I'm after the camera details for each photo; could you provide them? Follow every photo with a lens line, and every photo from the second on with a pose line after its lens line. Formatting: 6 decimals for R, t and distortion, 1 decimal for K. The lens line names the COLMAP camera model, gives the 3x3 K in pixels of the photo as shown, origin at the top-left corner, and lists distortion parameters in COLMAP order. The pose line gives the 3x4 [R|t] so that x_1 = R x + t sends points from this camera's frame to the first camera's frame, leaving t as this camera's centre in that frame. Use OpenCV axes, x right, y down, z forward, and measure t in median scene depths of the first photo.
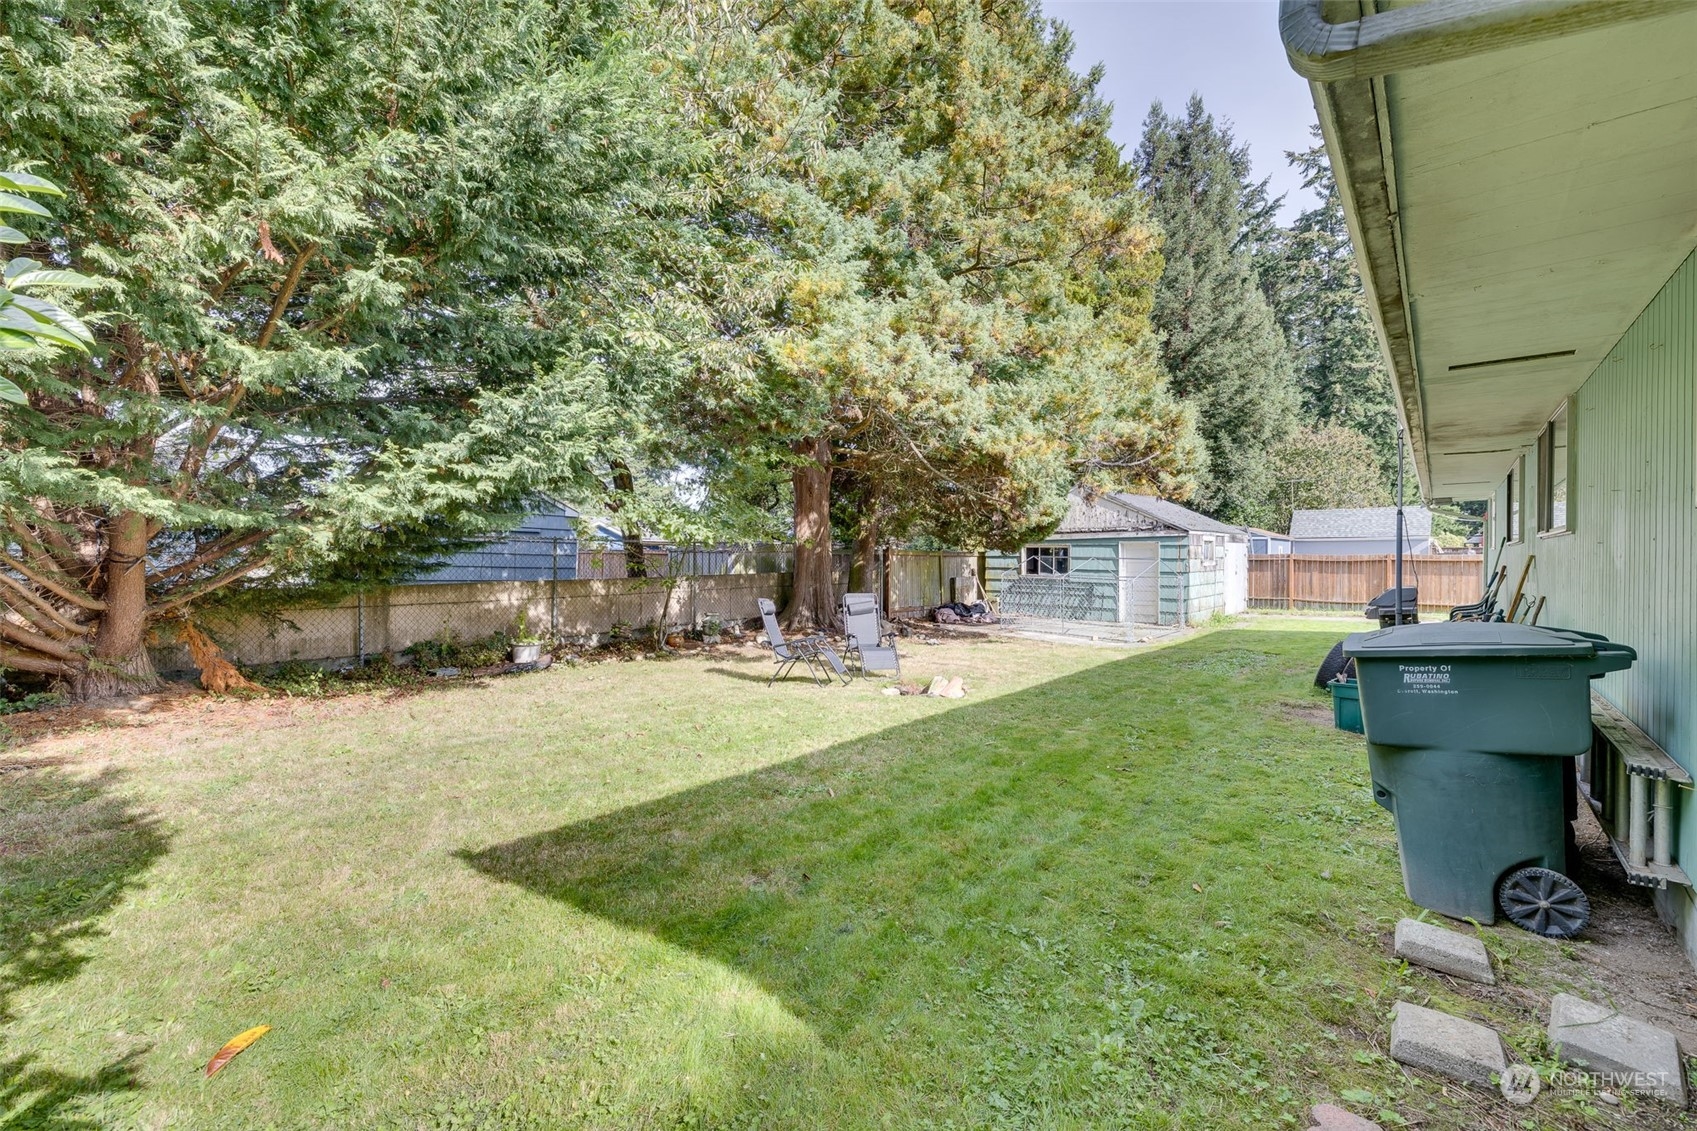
lens RADIAL K [[719.6, 0, 858.4], [0, 719.6, 562.4], [0, 0, 1]] dist [-0.000692, 0.000800]
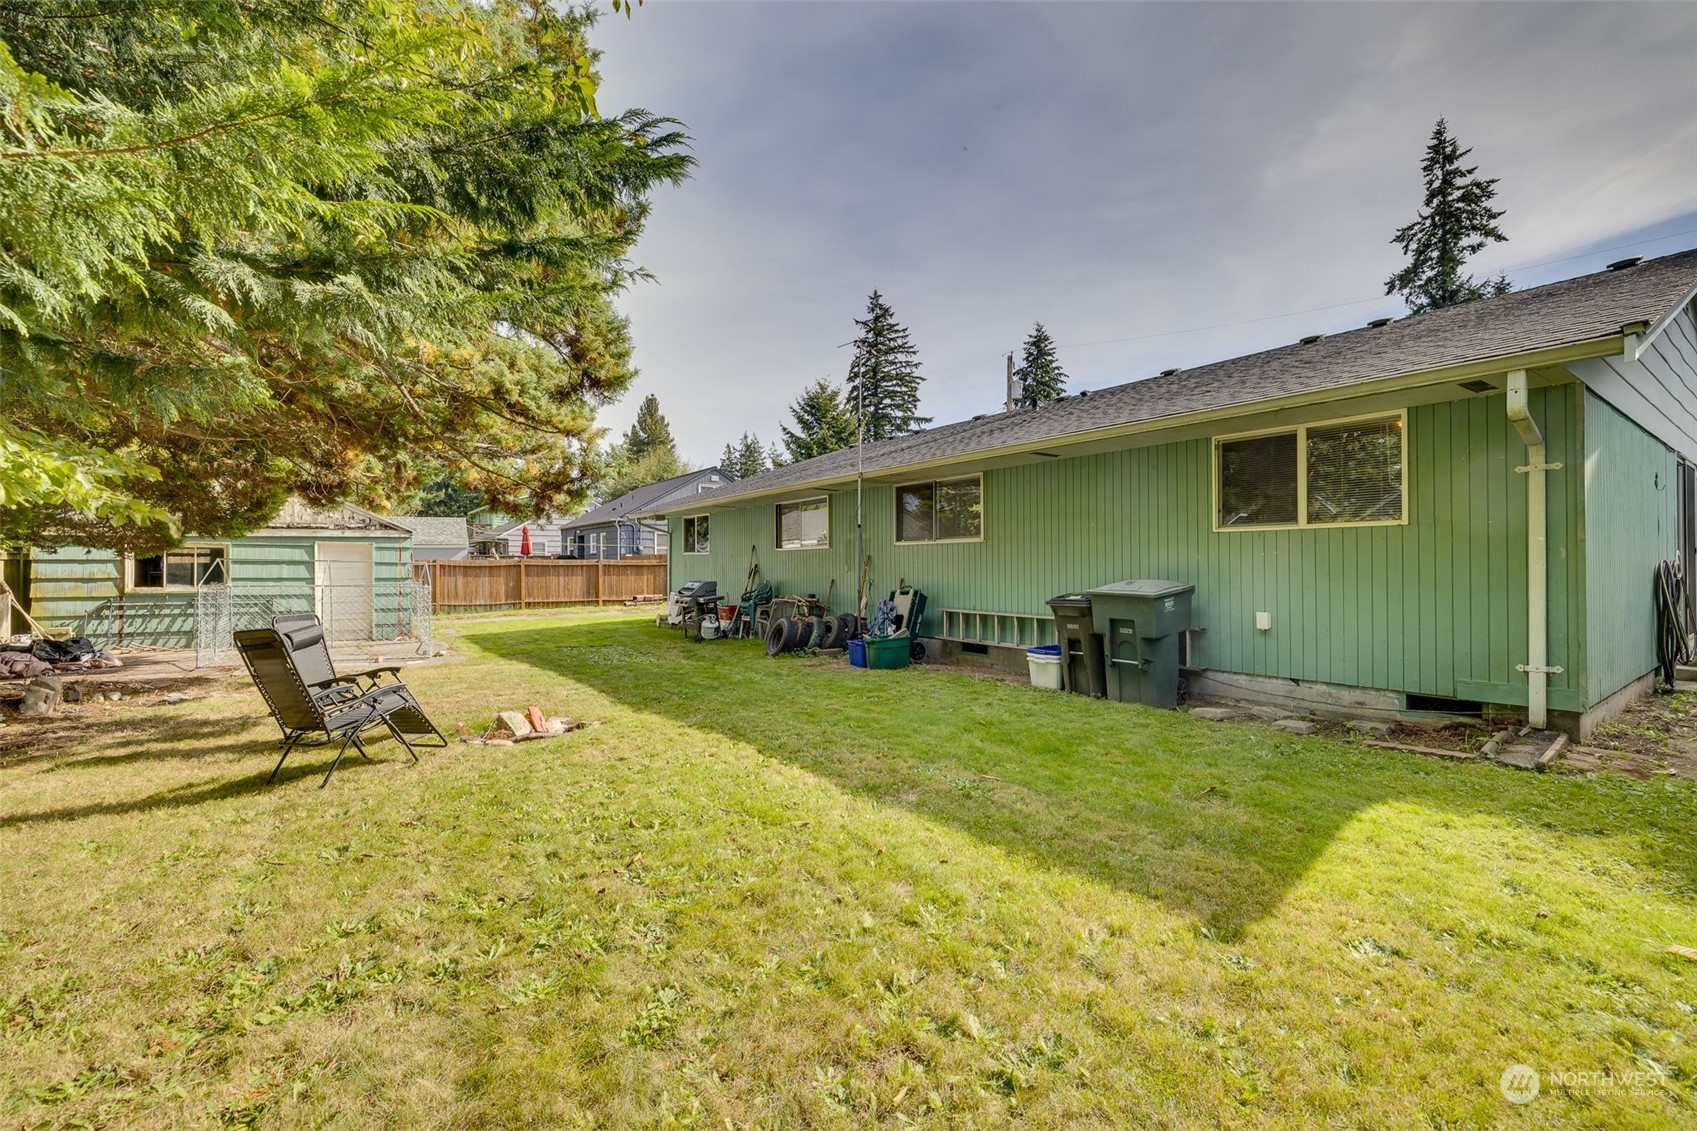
lens RADIAL K [[719.6, 0, 859.4], [0, 719.6, 562.3], [0, 0, 1]] dist [-0.000692, 0.000800]
pose [[0.229526, 0.000212, 0.973303, -0.270223], [0.008432, 0.999962, -0.002207, 0.000838], [-0.973266, 0.008713, 0.229515, 0.233566]]
